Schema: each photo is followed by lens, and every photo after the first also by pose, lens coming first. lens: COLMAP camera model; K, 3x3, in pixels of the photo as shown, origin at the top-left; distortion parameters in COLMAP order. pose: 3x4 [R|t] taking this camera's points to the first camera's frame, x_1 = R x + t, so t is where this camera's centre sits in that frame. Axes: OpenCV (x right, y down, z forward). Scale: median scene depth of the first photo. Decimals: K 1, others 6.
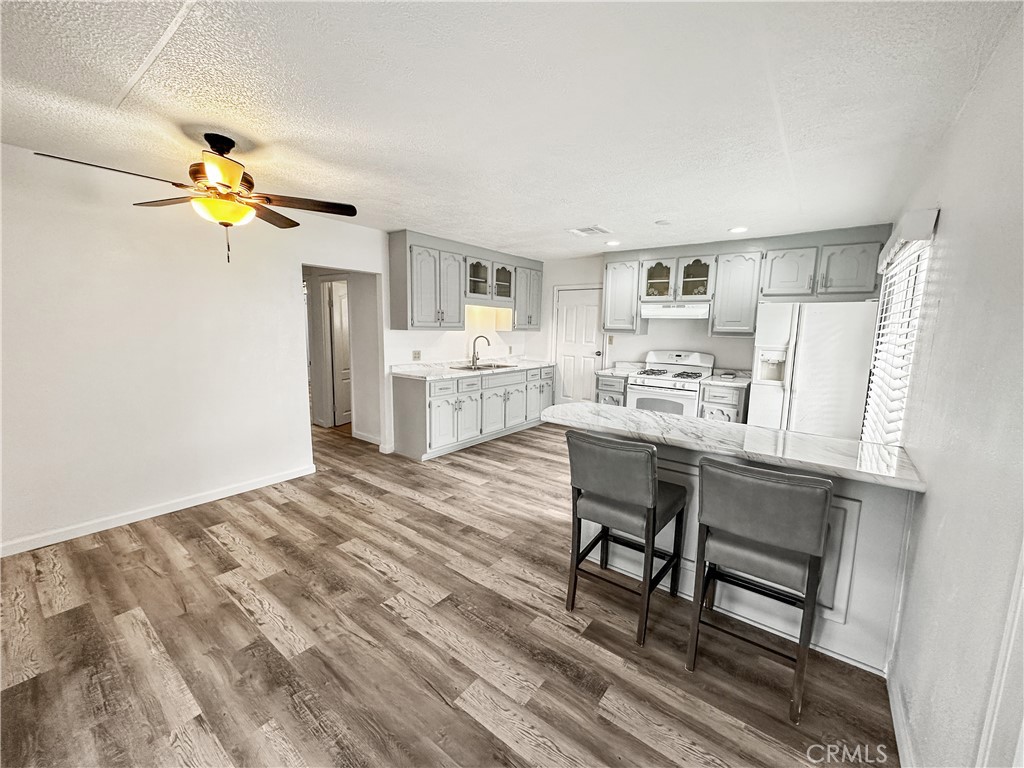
lens RADIAL K [[408.7, 0, 513.3], [0, 408.7, 385.4], [0, 0, 1]] dist [-0.001083, 0.000589]
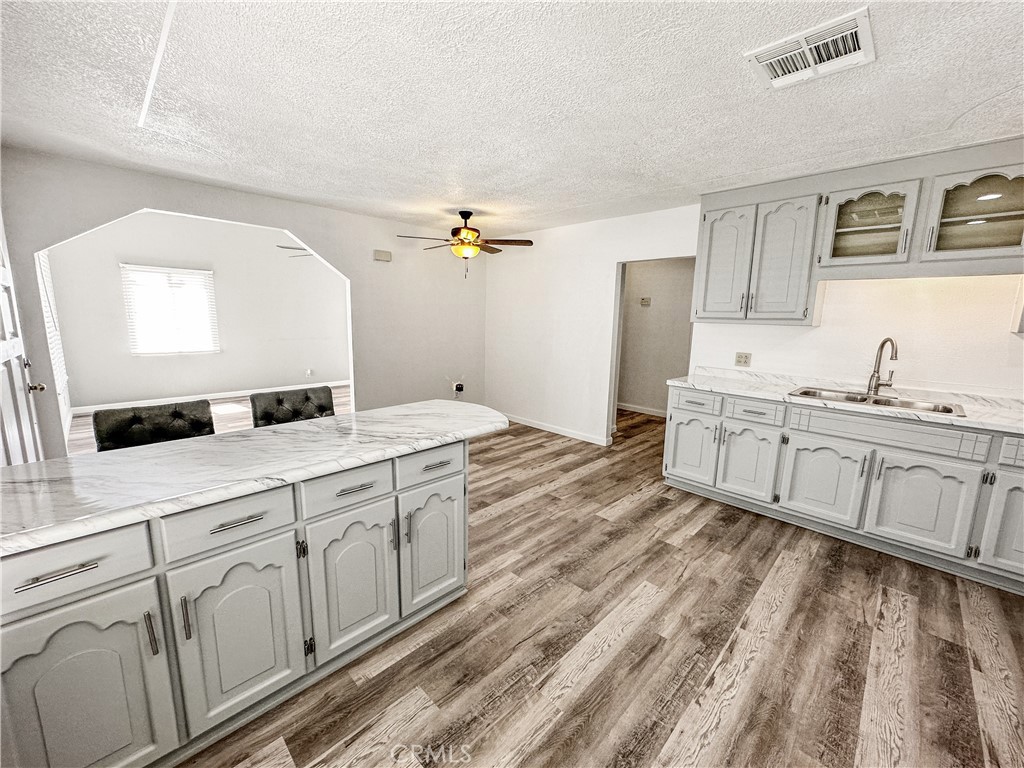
lens RADIAL K [[408.7, 0, 506.4], [0, 408.7, 382.1], [0, 0, 1]] dist [-0.001083, 0.000589]
pose [[-0.133853, 0.140281, -0.981022, 0.674125], [-0.160618, 0.973771, 0.161159, -0.105340], [0.977898, 0.179141, -0.107810, 0.856628]]
